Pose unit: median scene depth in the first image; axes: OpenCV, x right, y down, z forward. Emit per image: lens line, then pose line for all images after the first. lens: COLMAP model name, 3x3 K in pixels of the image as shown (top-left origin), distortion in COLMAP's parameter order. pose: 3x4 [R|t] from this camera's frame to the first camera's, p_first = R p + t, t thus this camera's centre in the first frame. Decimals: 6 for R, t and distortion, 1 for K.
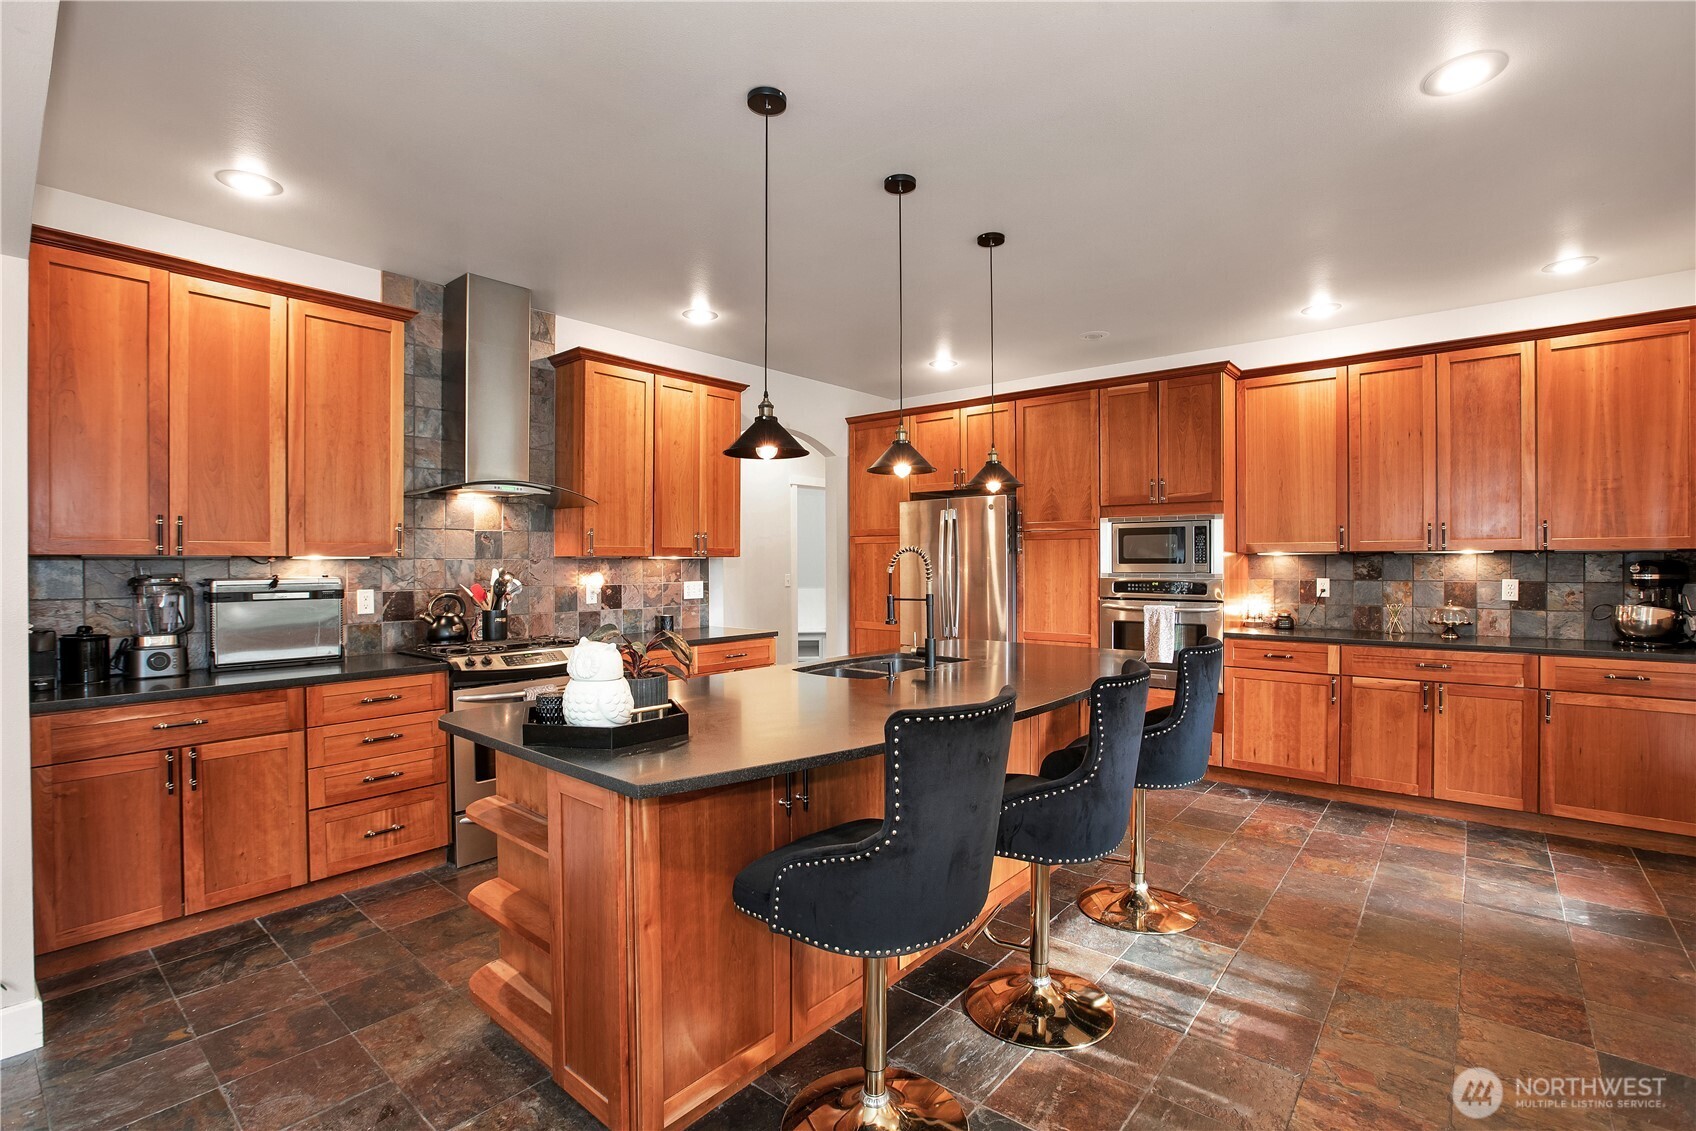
lens RADIAL K [[780.6, 0, 837.6], [0, 780.6, 564.3], [0, 0, 1]] dist [-0.038918, 0.006000]
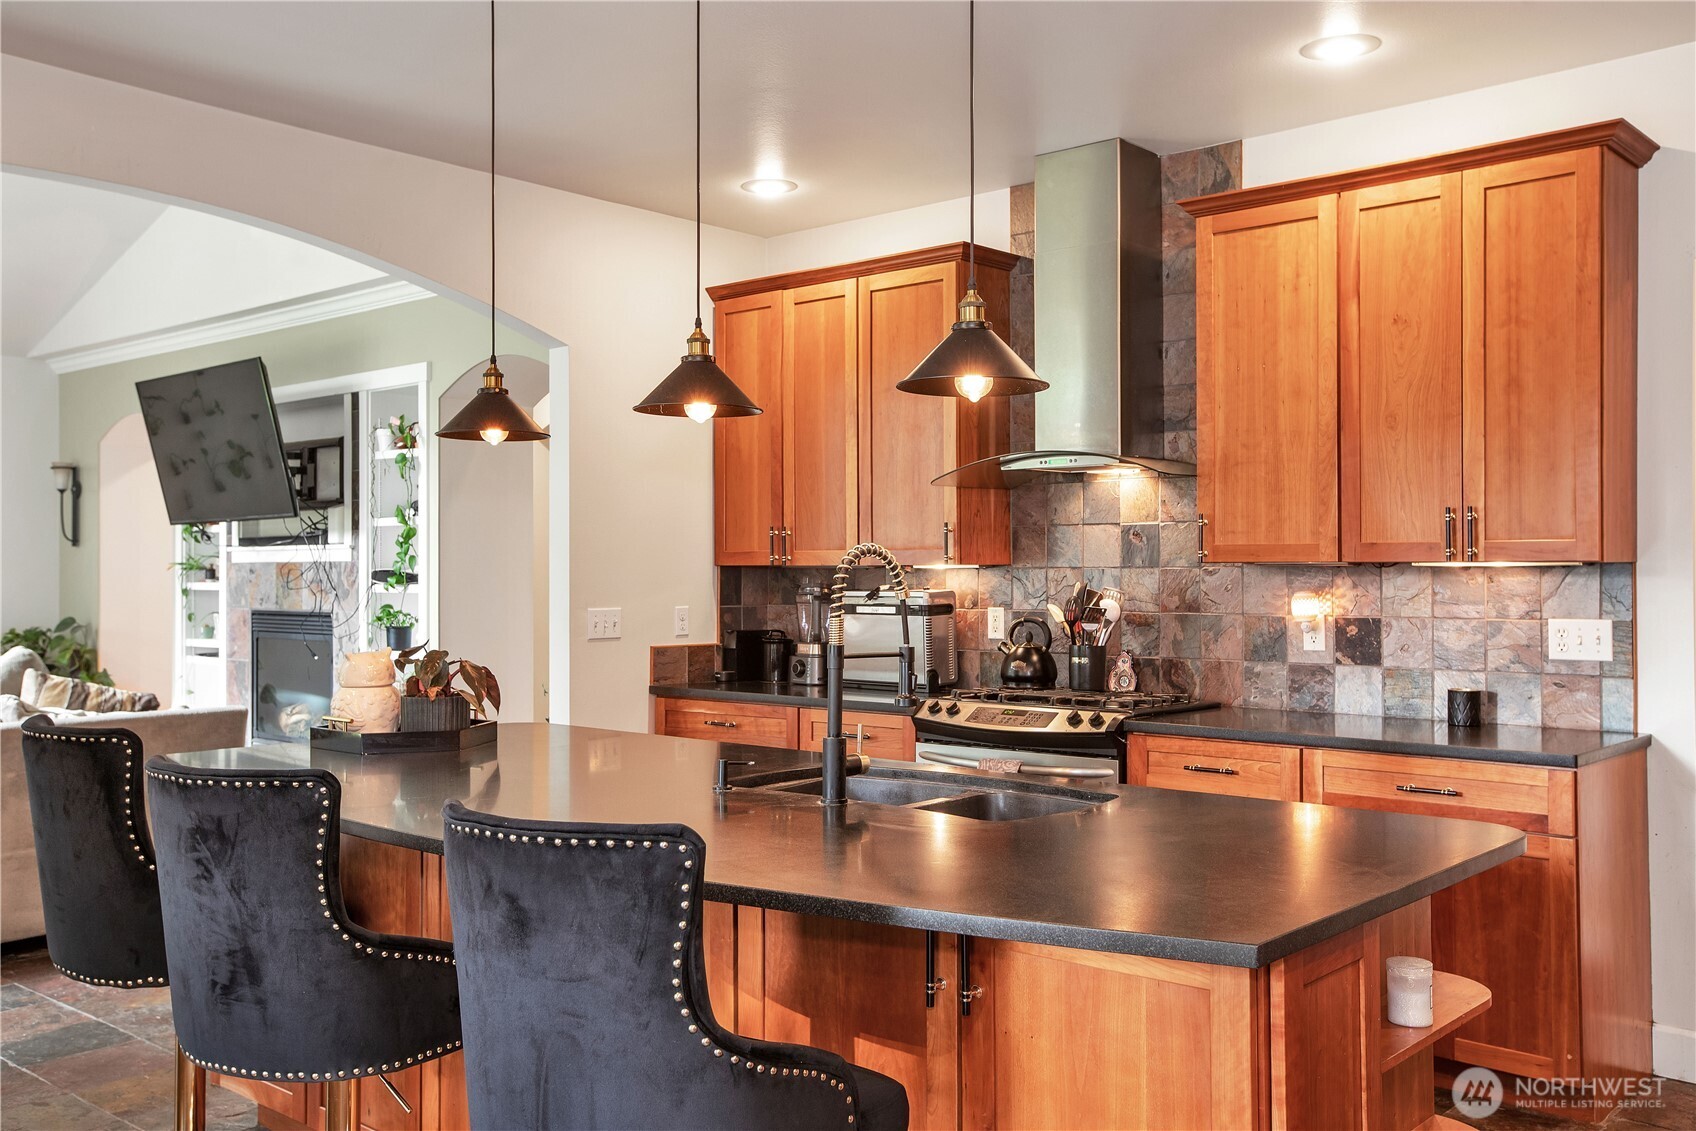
lens RADIAL K [[1455.7, 0, 845.1], [0, 1455.7, 553.8], [0, 0, 1]] dist [0.045401, -0.008771]
pose [[-0.001576, -0.008780, -0.999960, 0.976180], [-0.001450, 0.999960, -0.008778, -0.009199], [0.999998, 0.001436, -0.001588, 0.972683]]
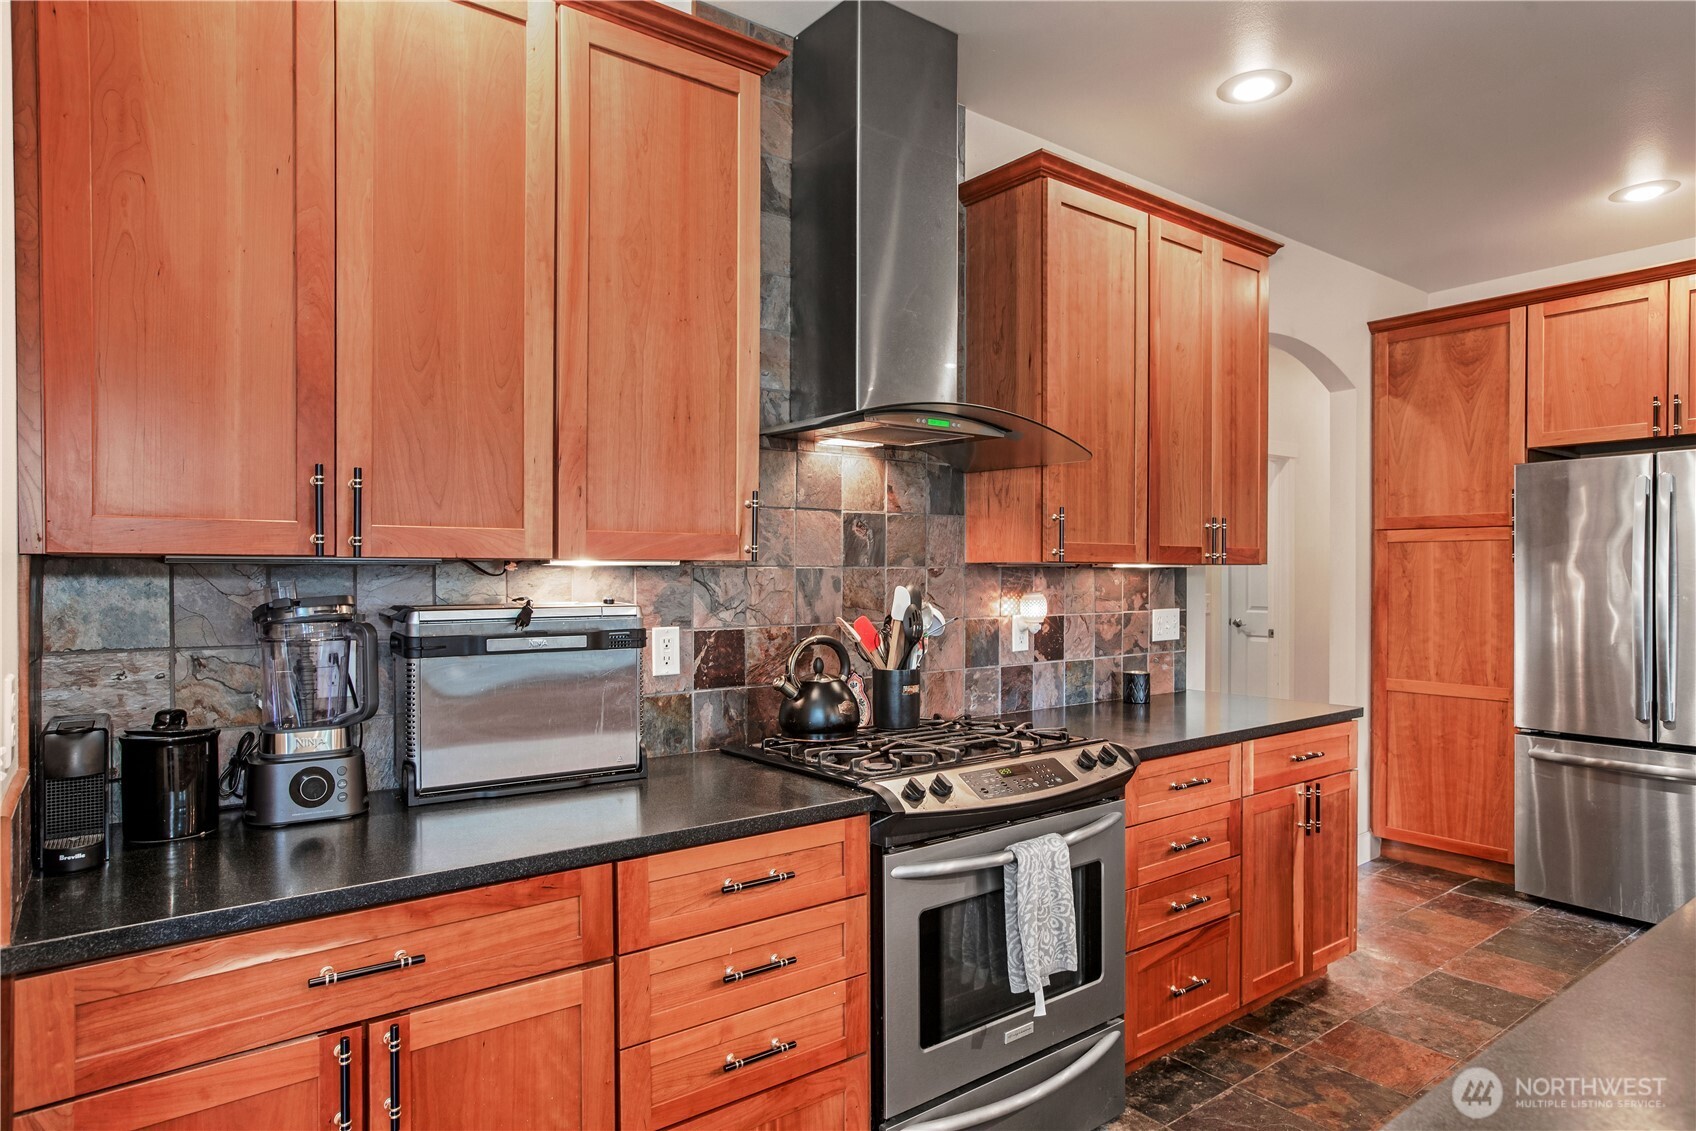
lens RADIAL K [[998.9, 0, 855.1], [0, 998.9, 580.1], [0, 0, 1]] dist [-0.037401, 0.012640]
pose [[0.978957, 0.006390, -0.203967, -0.411393], [-0.005255, 0.999968, 0.006109, -0.002882], [0.203999, -0.004908, 0.978959, 0.439472]]
